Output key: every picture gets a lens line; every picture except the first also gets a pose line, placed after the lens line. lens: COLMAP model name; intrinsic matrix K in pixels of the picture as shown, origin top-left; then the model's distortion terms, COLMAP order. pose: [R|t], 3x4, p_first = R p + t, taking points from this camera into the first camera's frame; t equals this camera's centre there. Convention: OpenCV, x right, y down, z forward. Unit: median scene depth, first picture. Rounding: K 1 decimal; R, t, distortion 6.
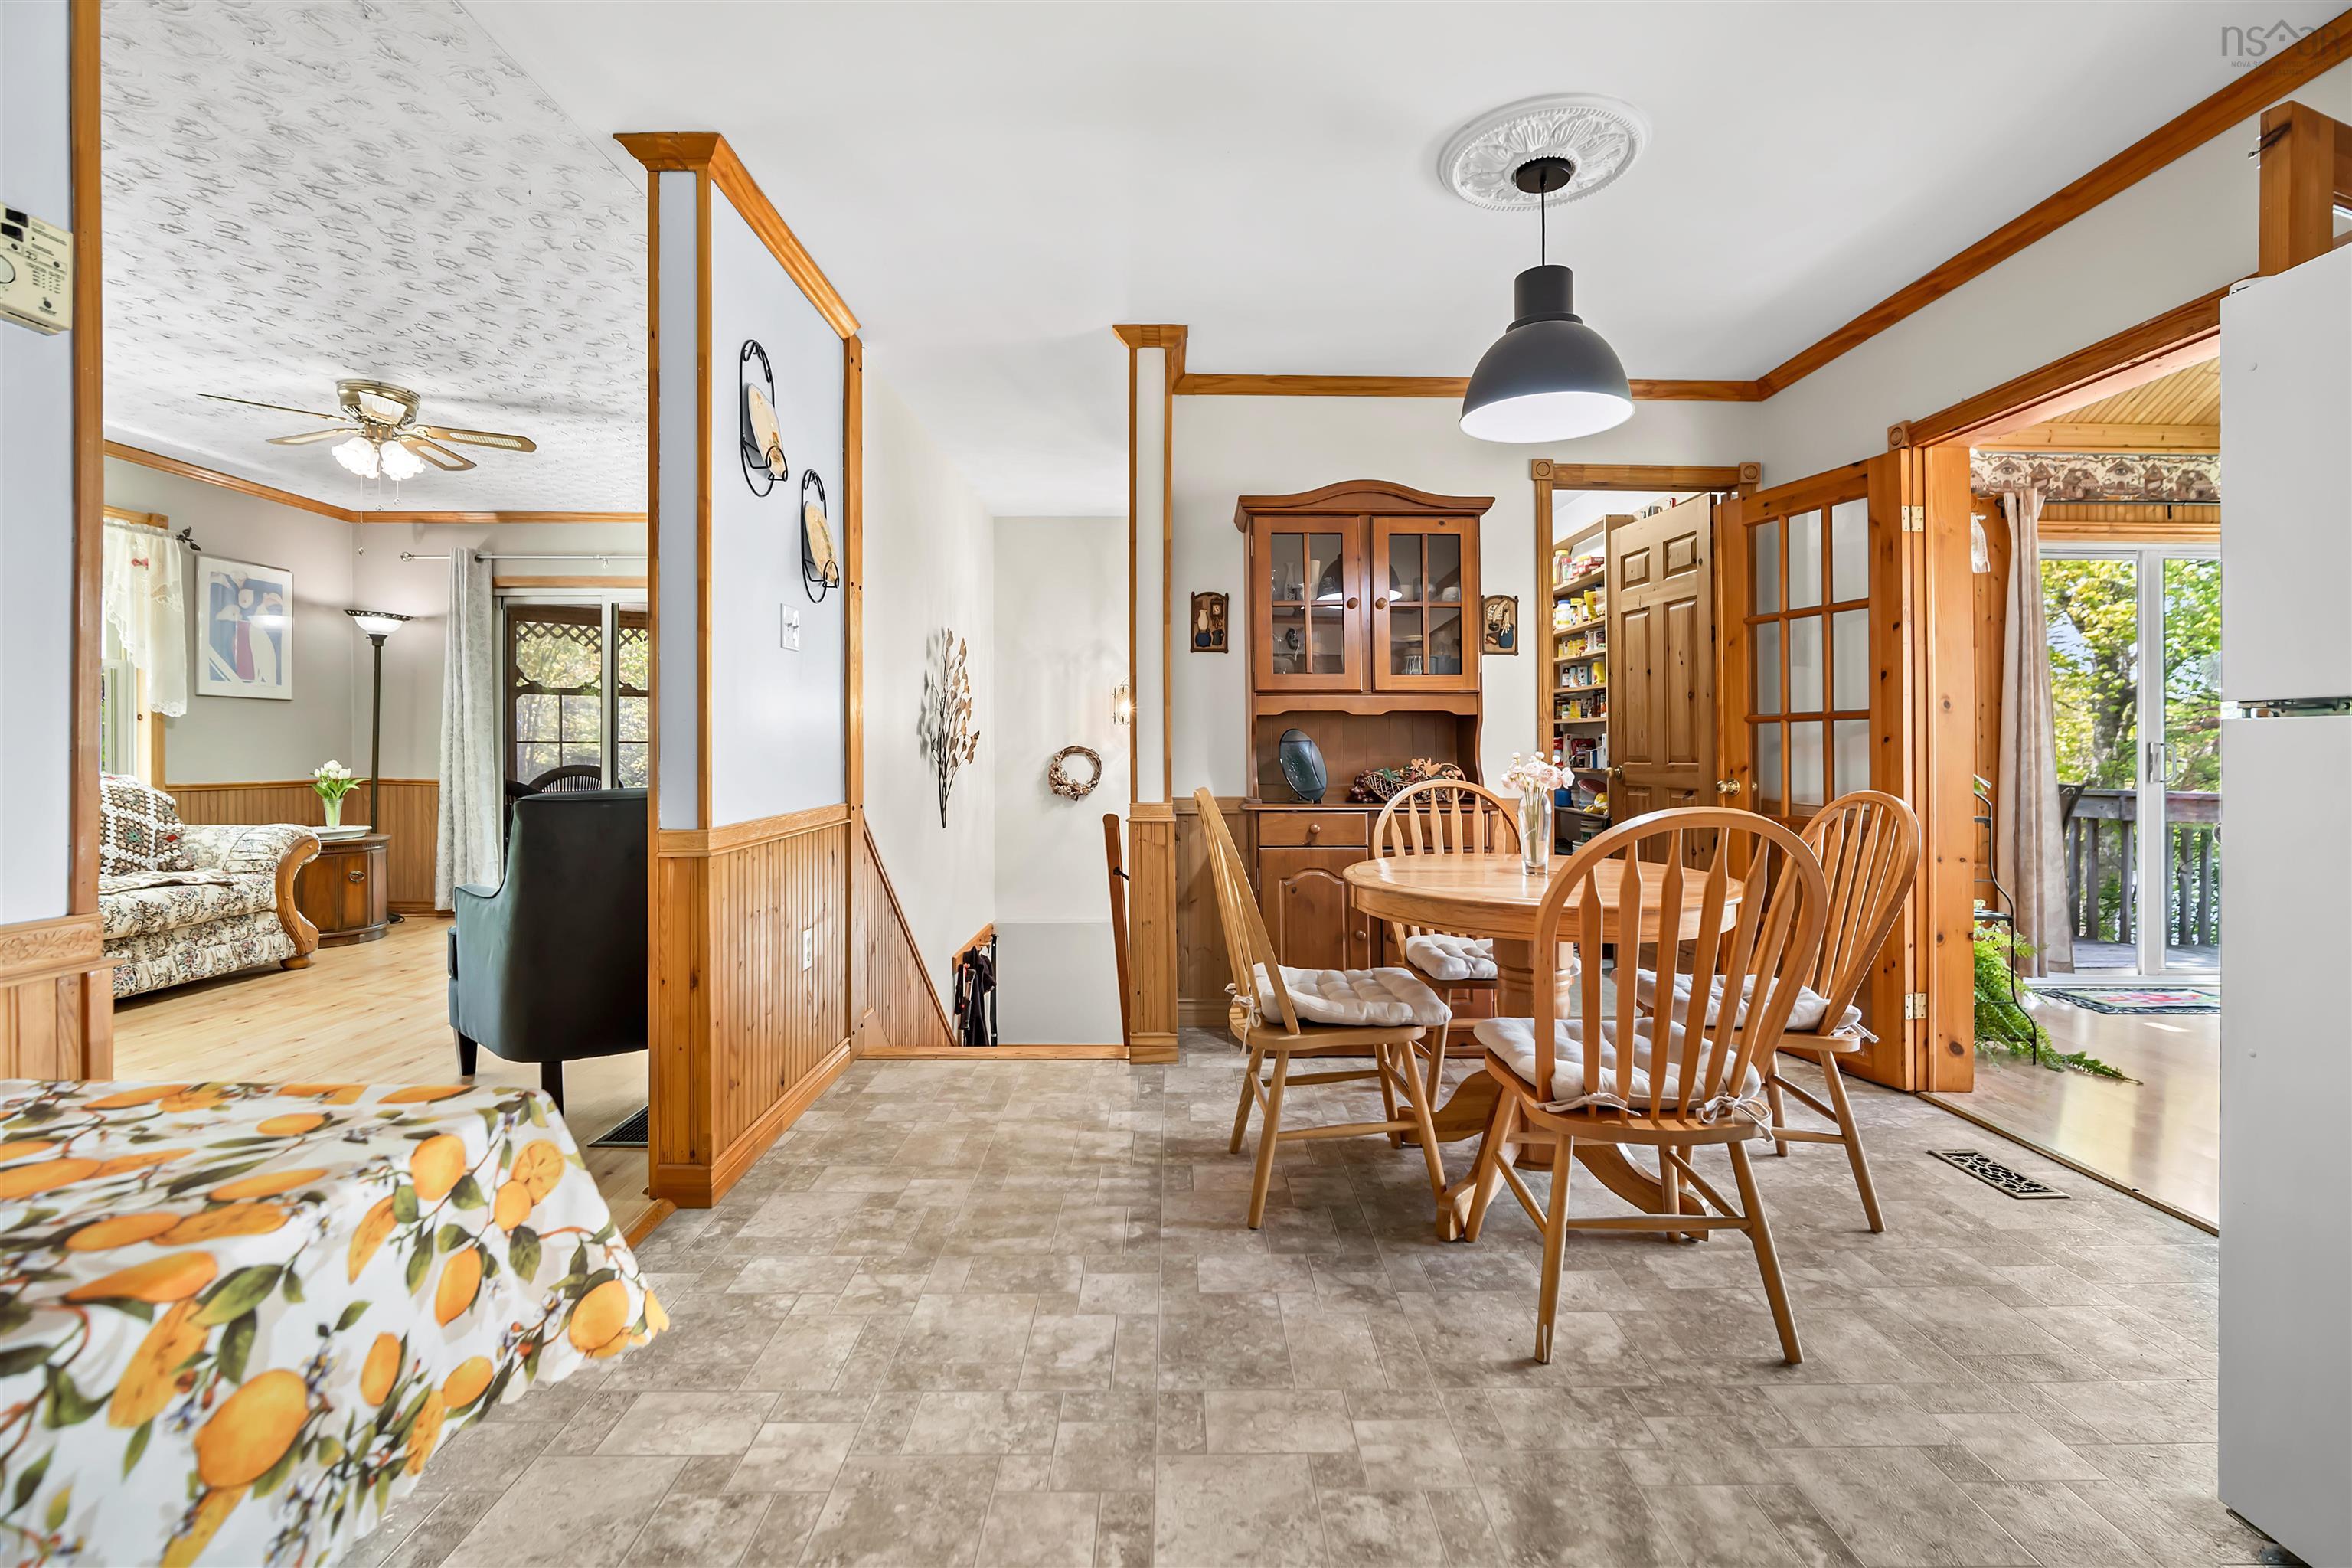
lens RADIAL K [[1042.5, 0, 1166.5], [0, 1042.5, 734.6], [0, 0, 1]] dist [-0.011831, 0.003569]
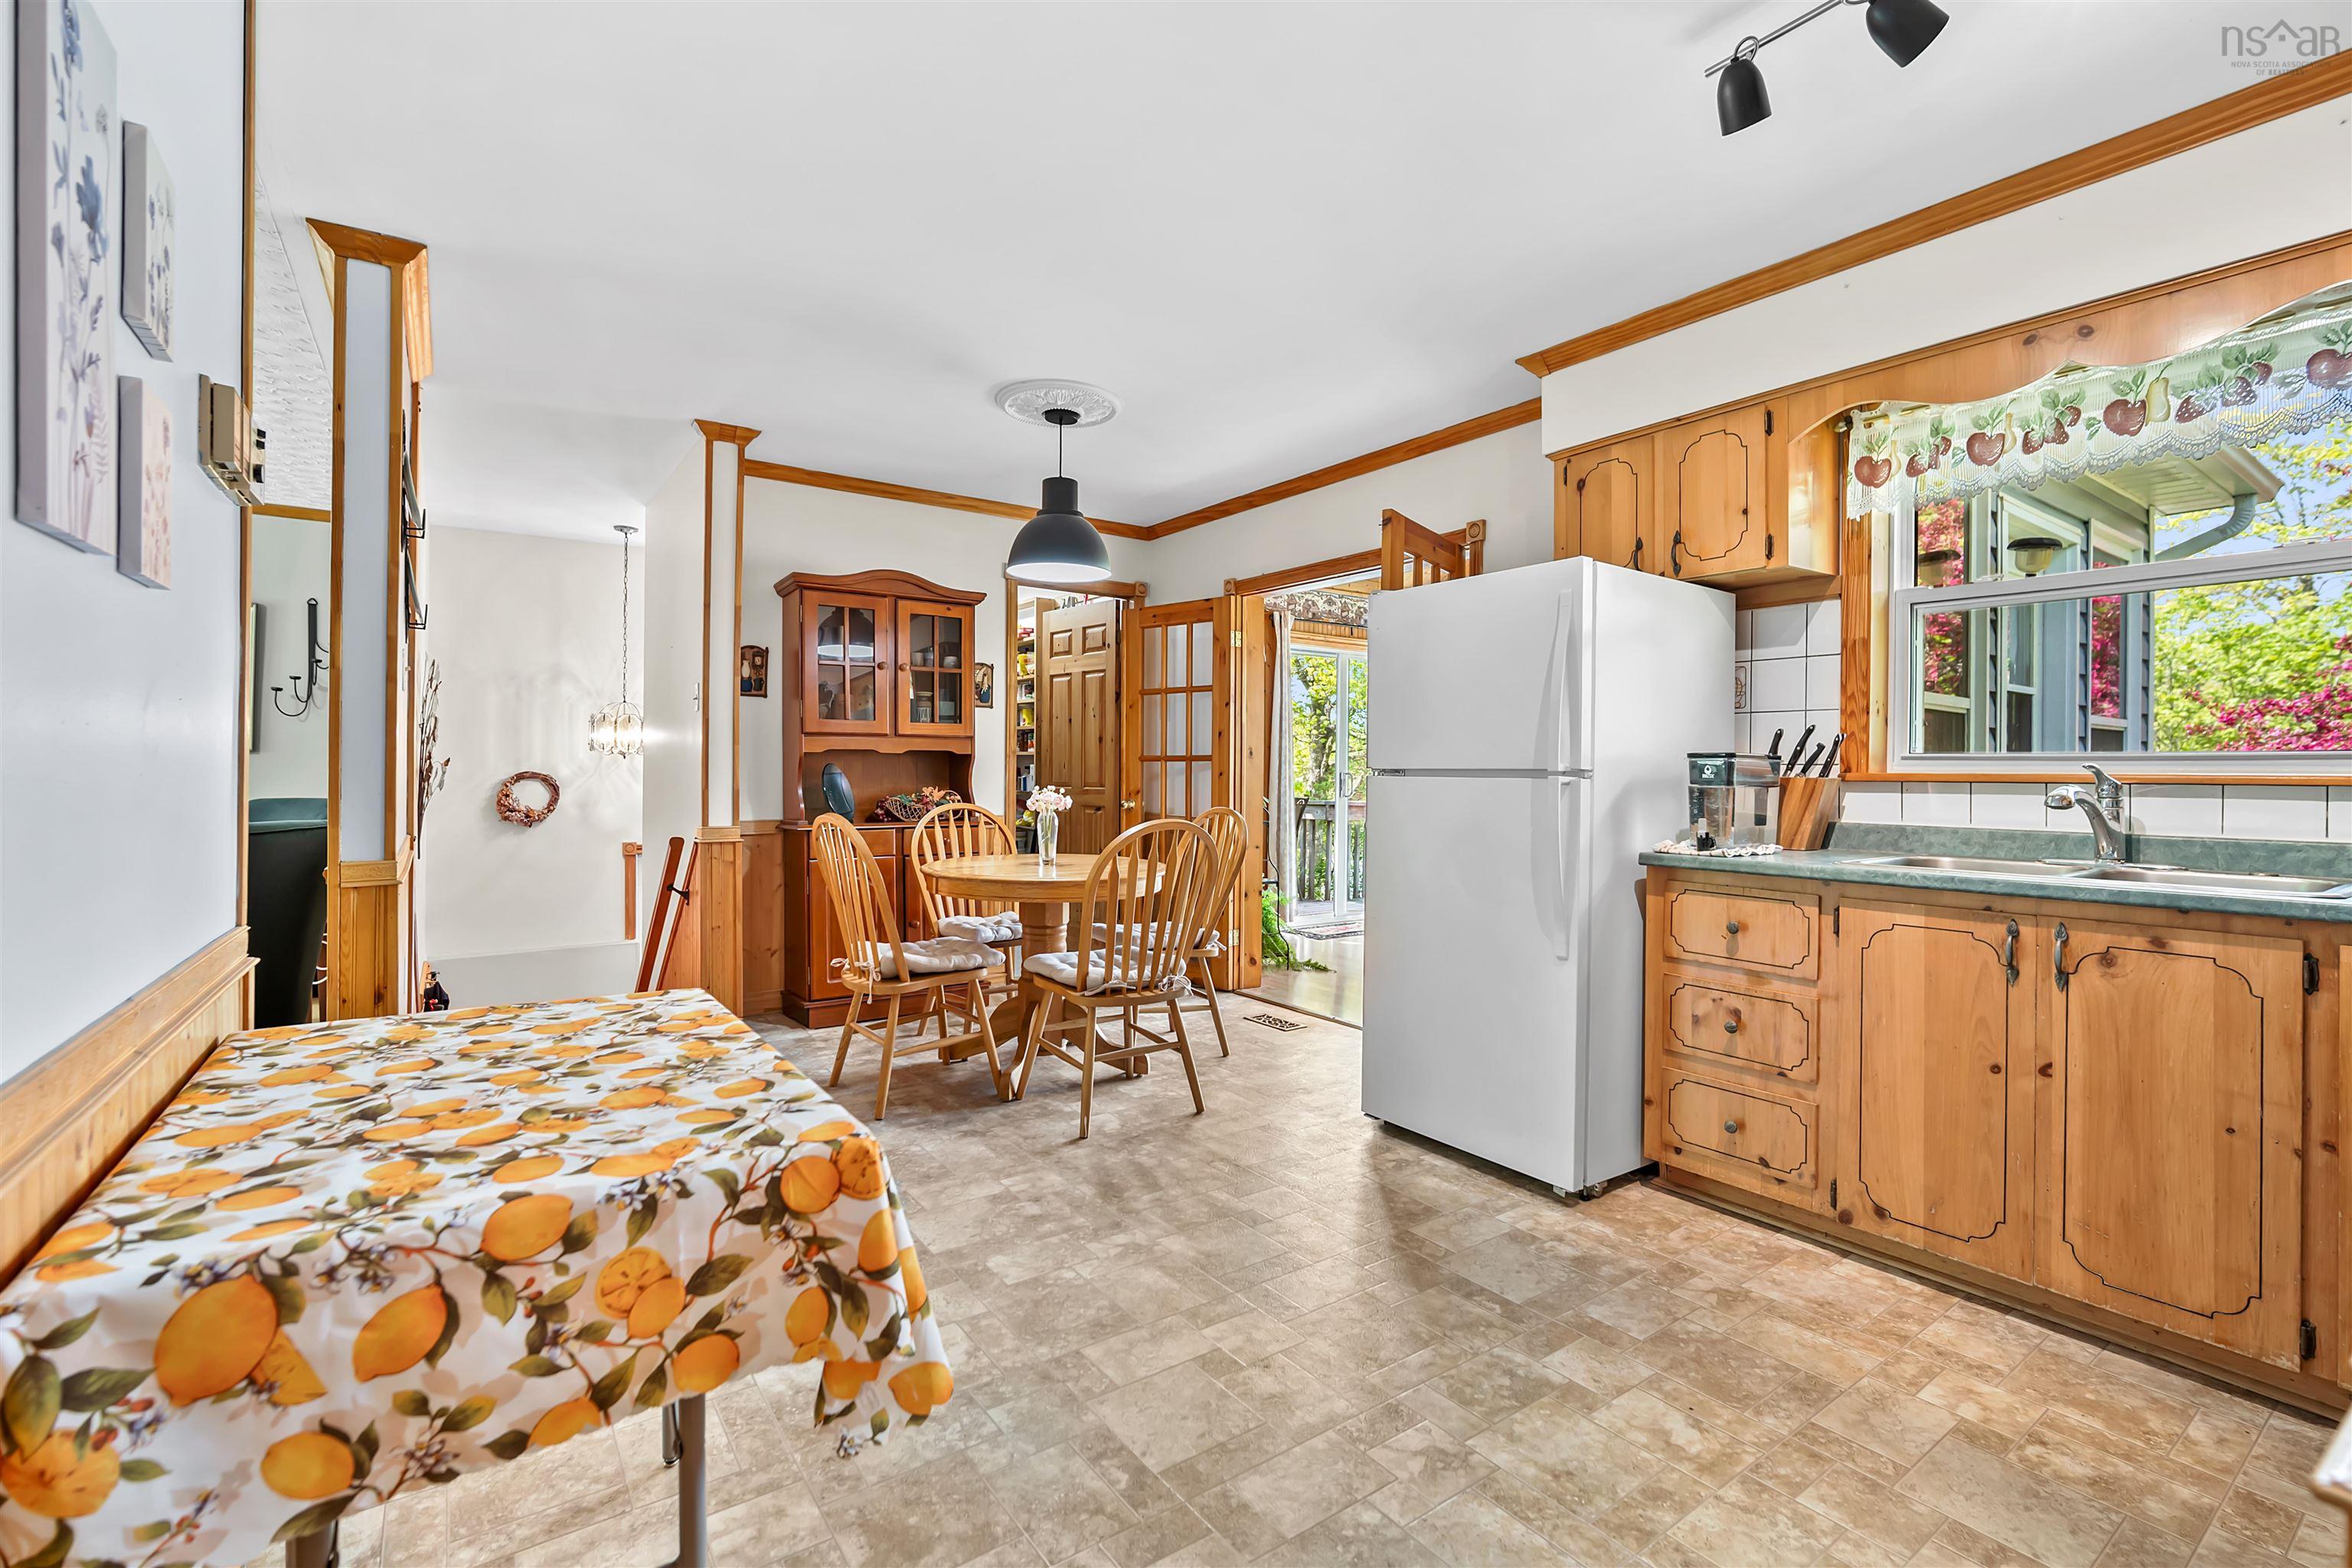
lens RADIAL K [[1077.0, 0, 1178.1], [0, 1077.0, 749.8], [0, 0, 1]] dist [-0.001039, 0.000120]
pose [[0.818739, 0.012668, 0.574026, -0.282903], [-0.013607, 0.999904, -0.002659, -0.024612], [-0.574004, -0.005634, 0.818833, -0.291675]]
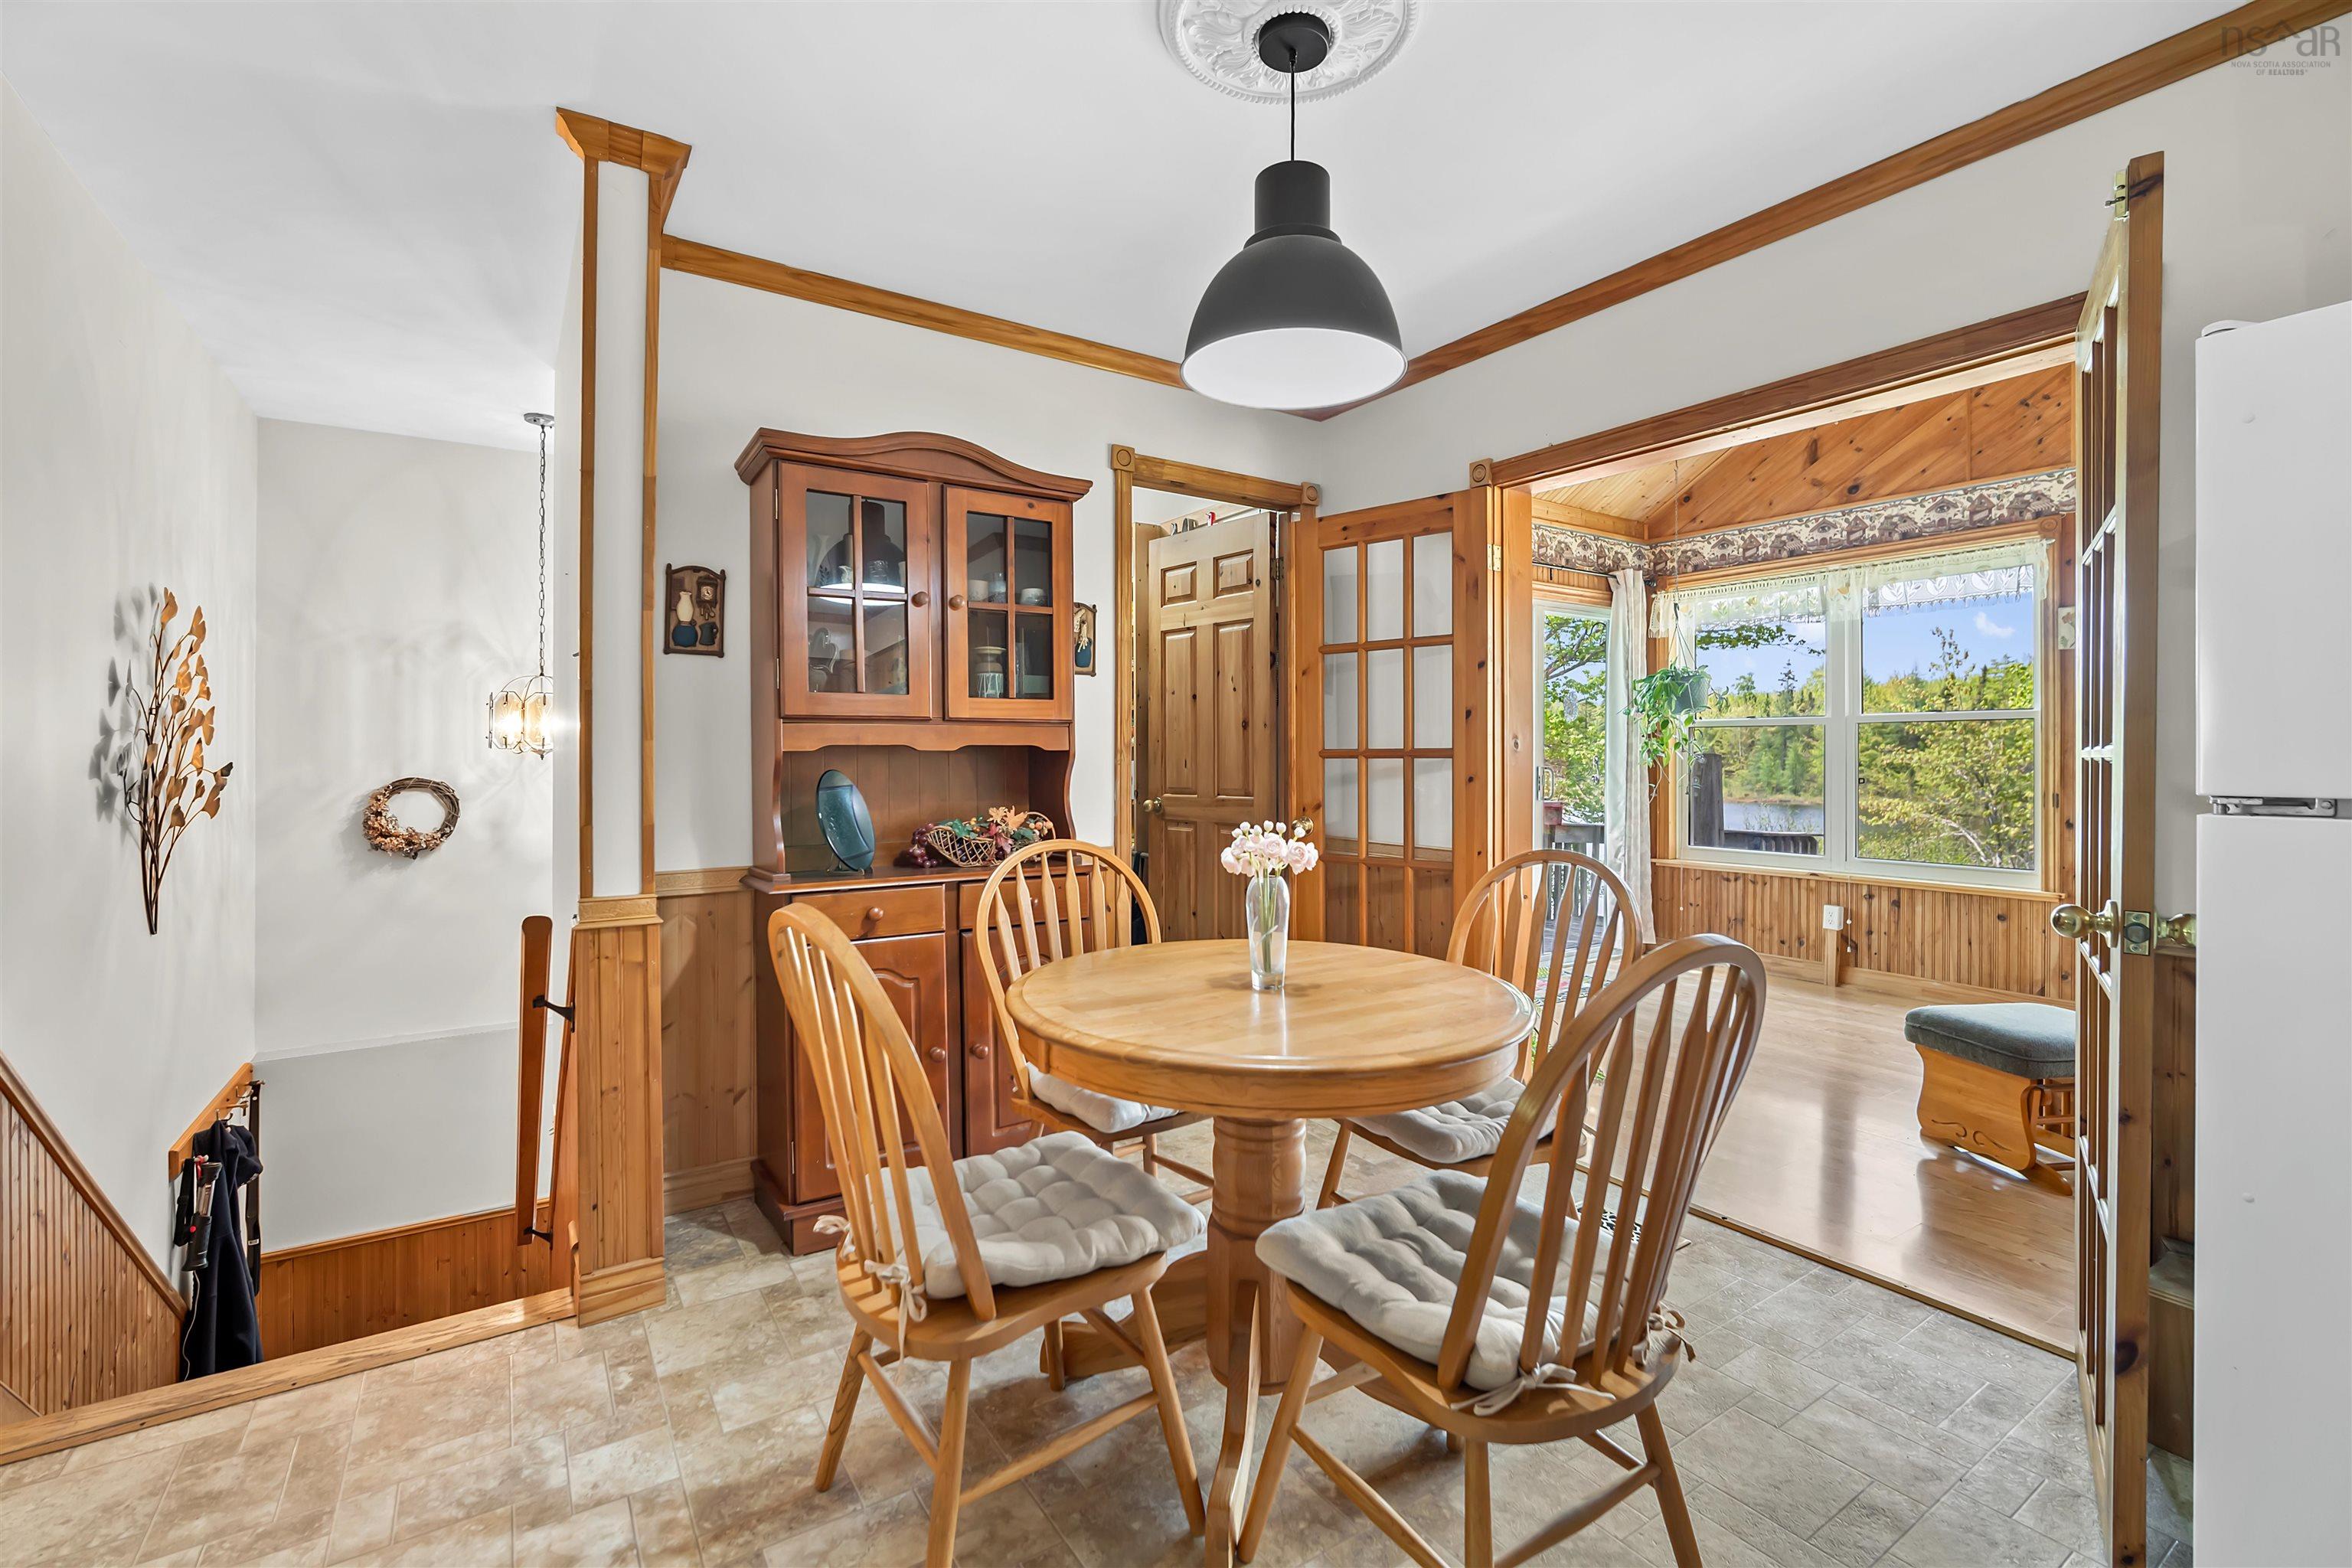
lens RADIAL K [[1042.5, 0, 1166.5], [0, 1042.5, 734.6], [0, 0, 1]] dist [-0.011831, 0.003569]
pose [[0.837433, 0.006111, 0.546506, -0.077246], [-0.005720, 0.999981, -0.002417, -0.030031], [-0.546510, -0.001102, 0.837452, 0.291979]]
